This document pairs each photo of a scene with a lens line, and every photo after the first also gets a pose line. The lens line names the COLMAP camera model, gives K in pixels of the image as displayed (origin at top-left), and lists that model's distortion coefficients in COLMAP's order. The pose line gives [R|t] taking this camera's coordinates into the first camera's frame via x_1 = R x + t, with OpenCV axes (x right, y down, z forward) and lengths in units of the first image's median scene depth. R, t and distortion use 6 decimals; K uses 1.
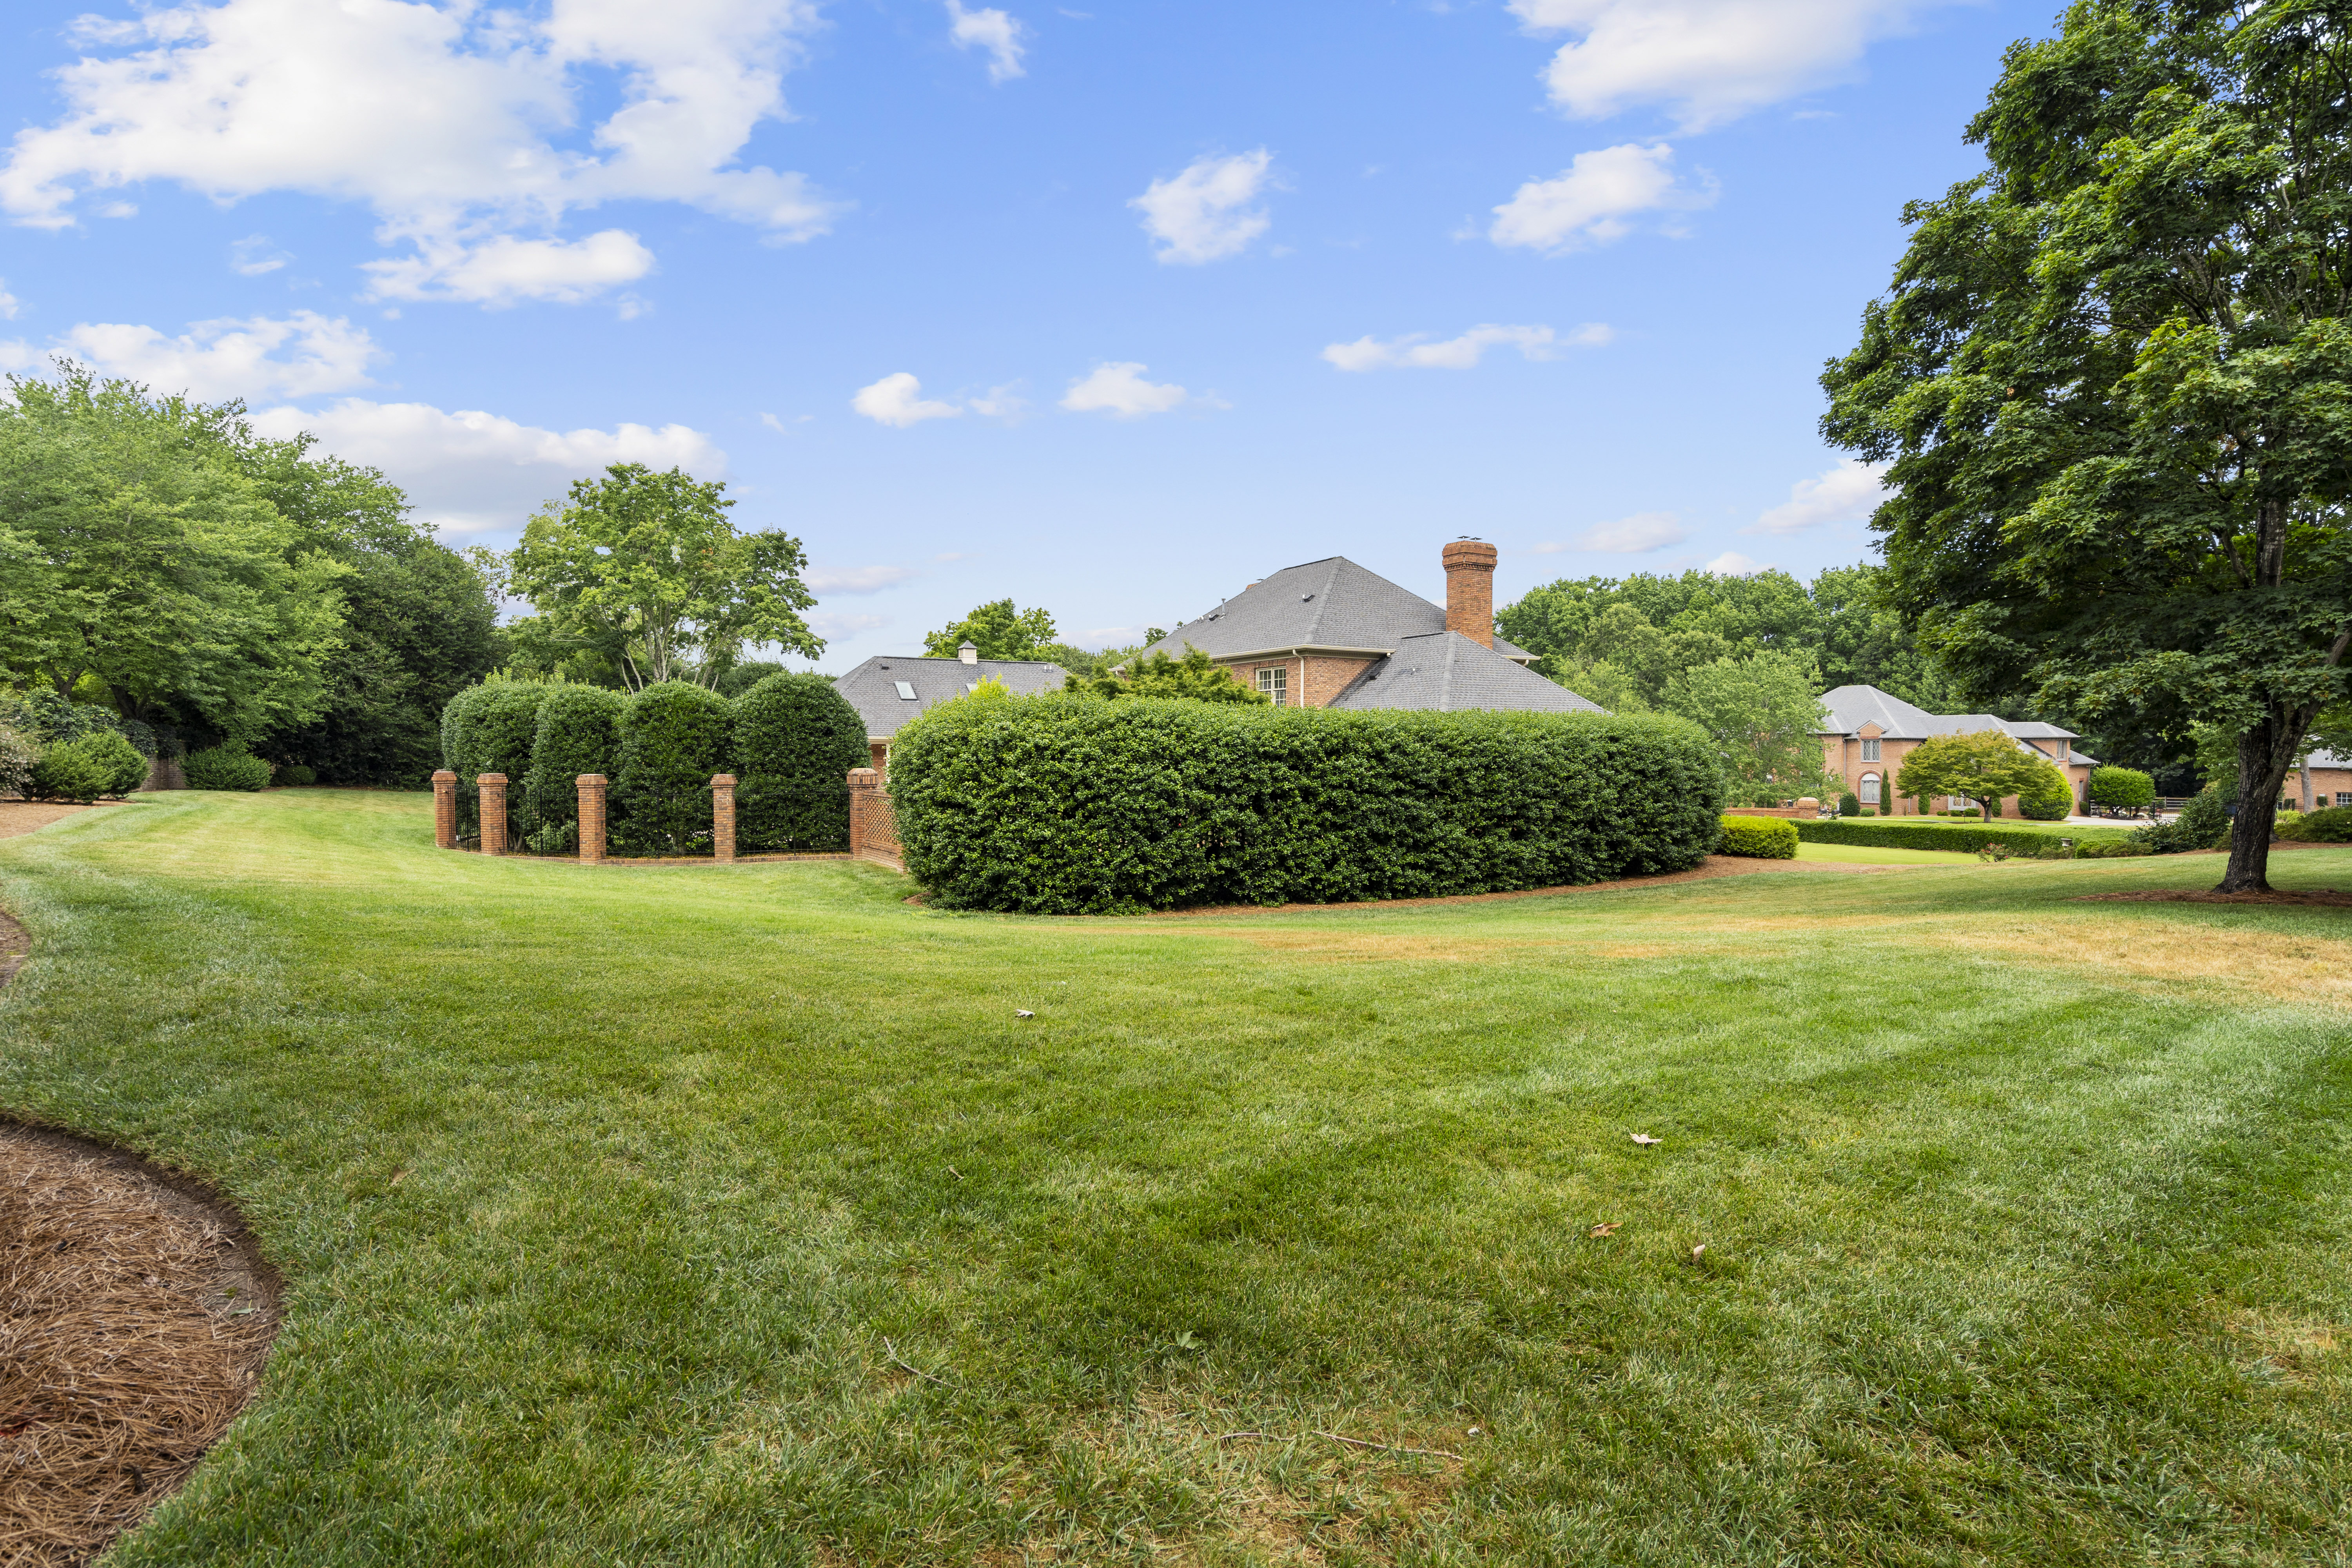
lens RADIAL K [[1149.9, 0, 1178.7], [0, 1149.9, 775.6], [0, 0, 1]] dist [-0.000014, -0.000004]
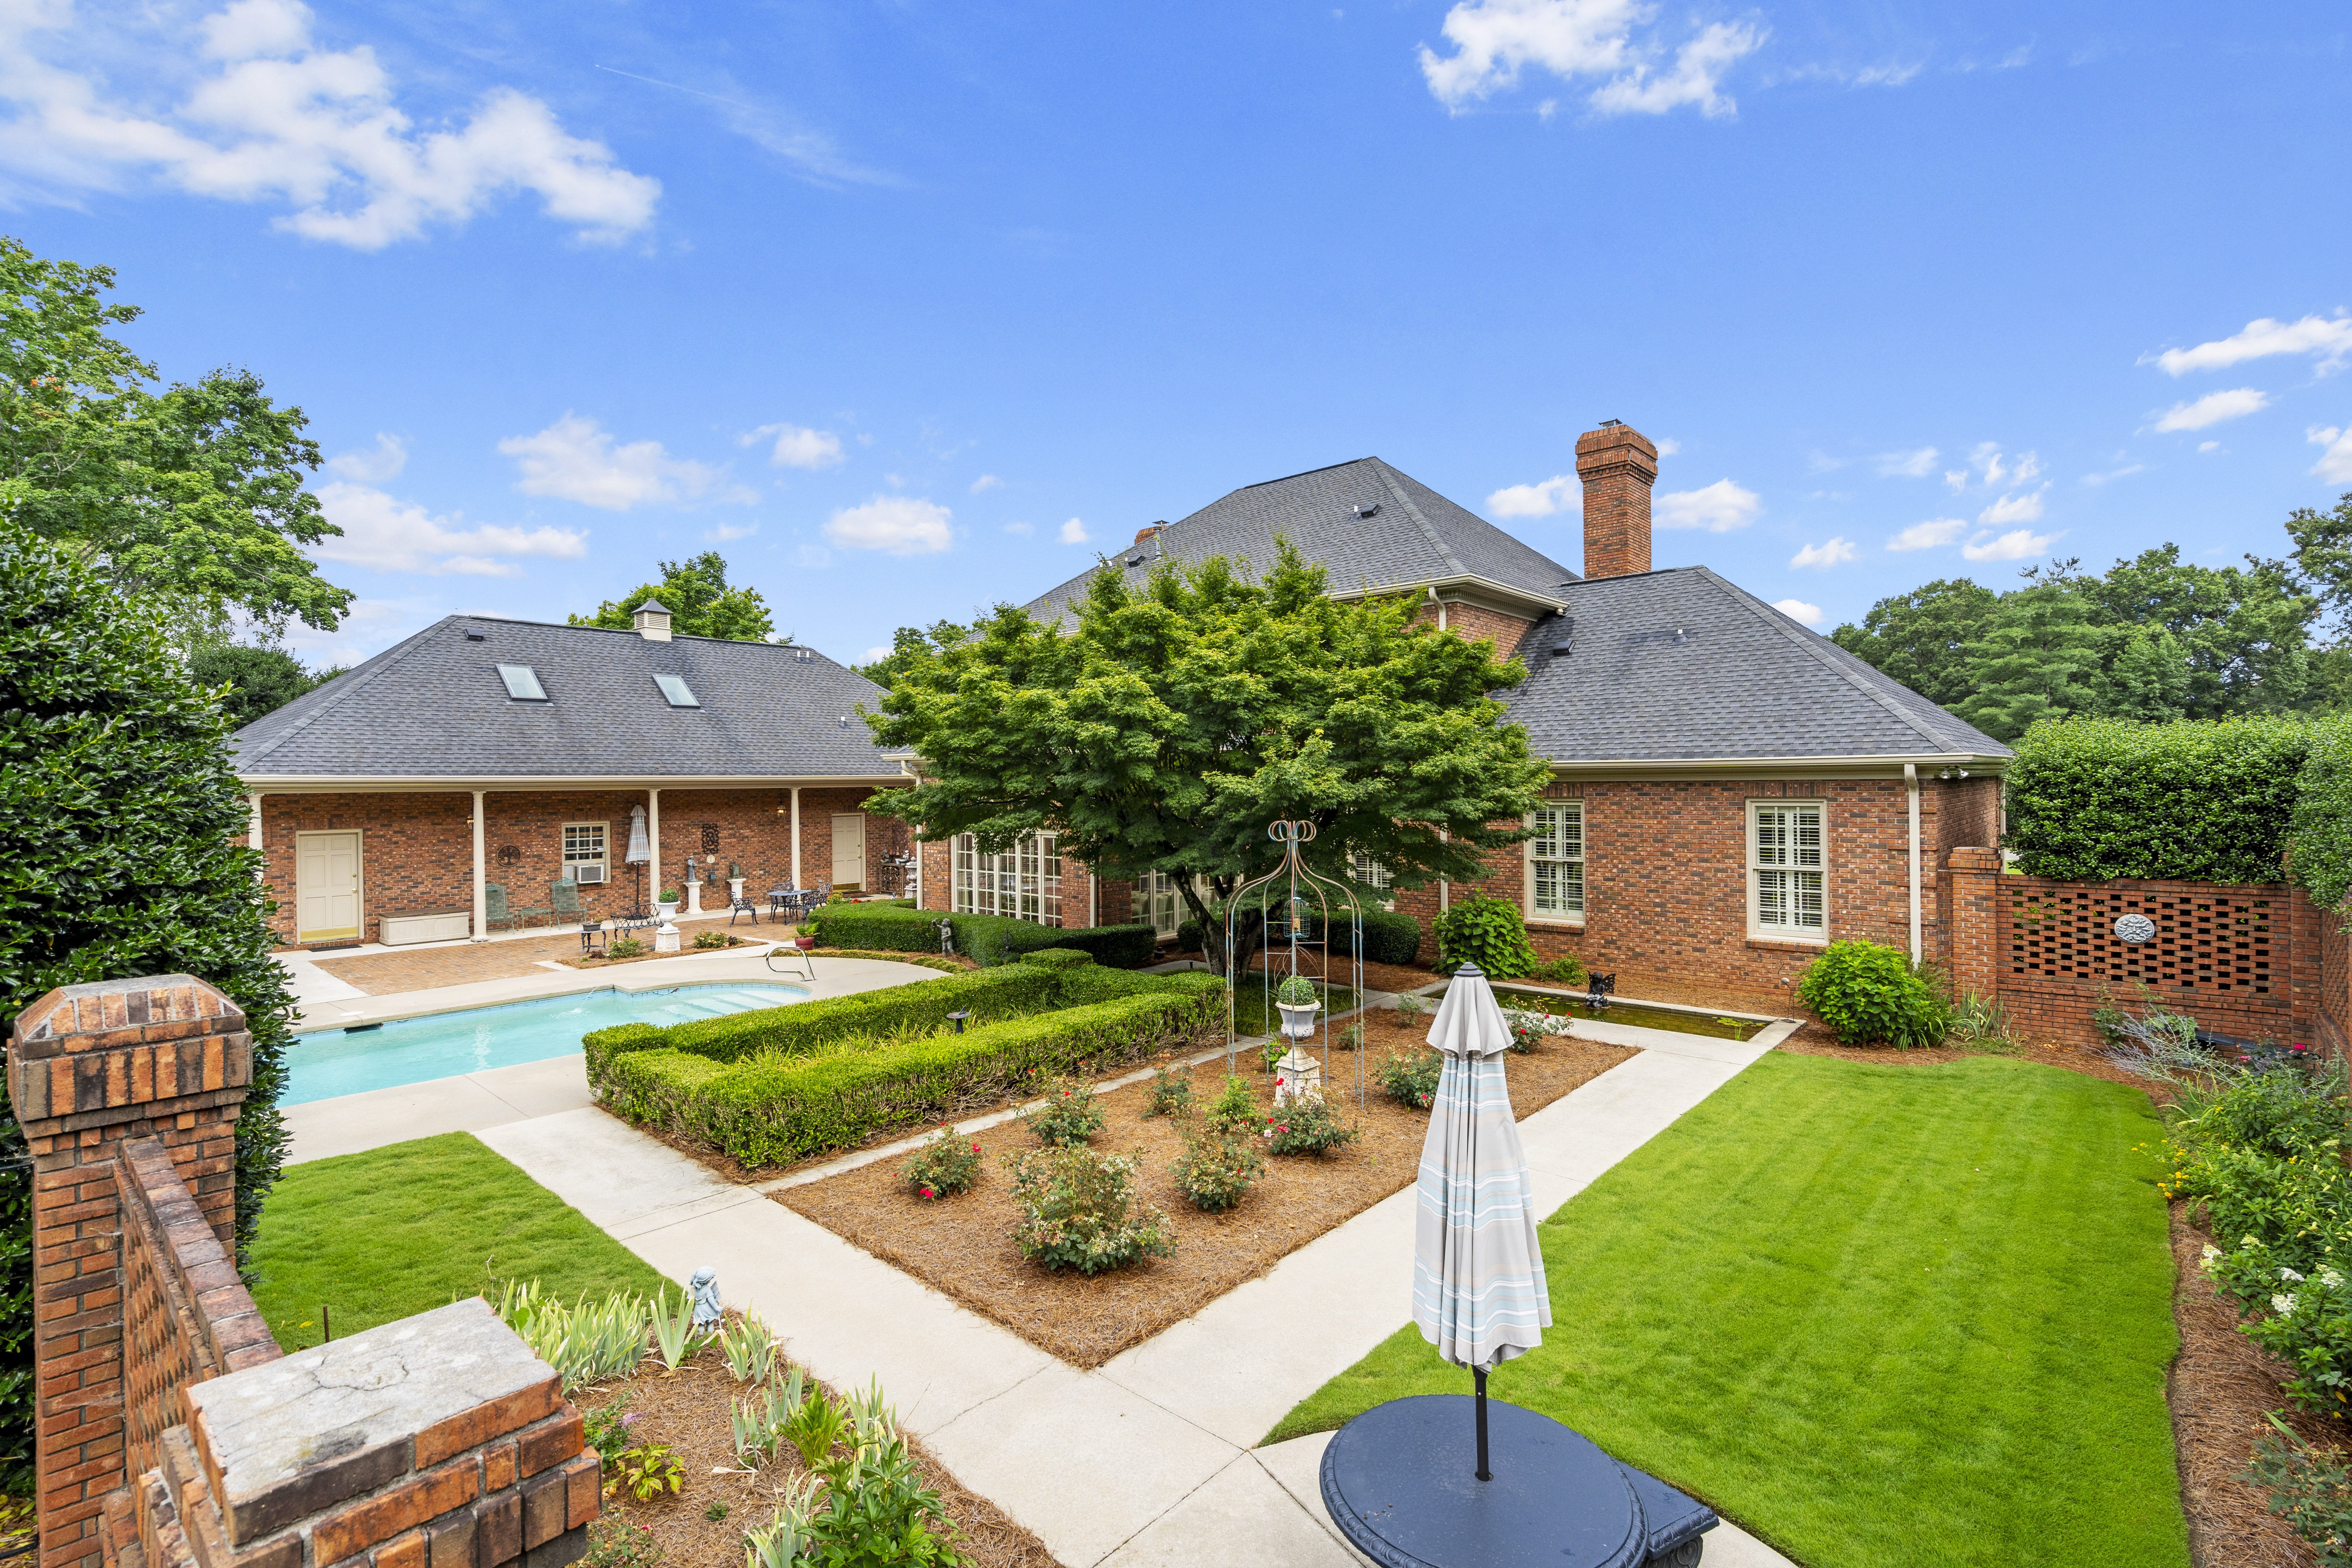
lens RADIAL K [[1073.0, 0, 1170.1], [0, 1073.0, 782.7], [0, 0, 1]] dist [-0.000578, 0.000016]
pose [[0.955719, -0.011023, 0.294073, -0.096065], [0.018094, 0.999609, -0.021335, -0.014574], [-0.293723, 0.025711, 0.955545, 0.427621]]
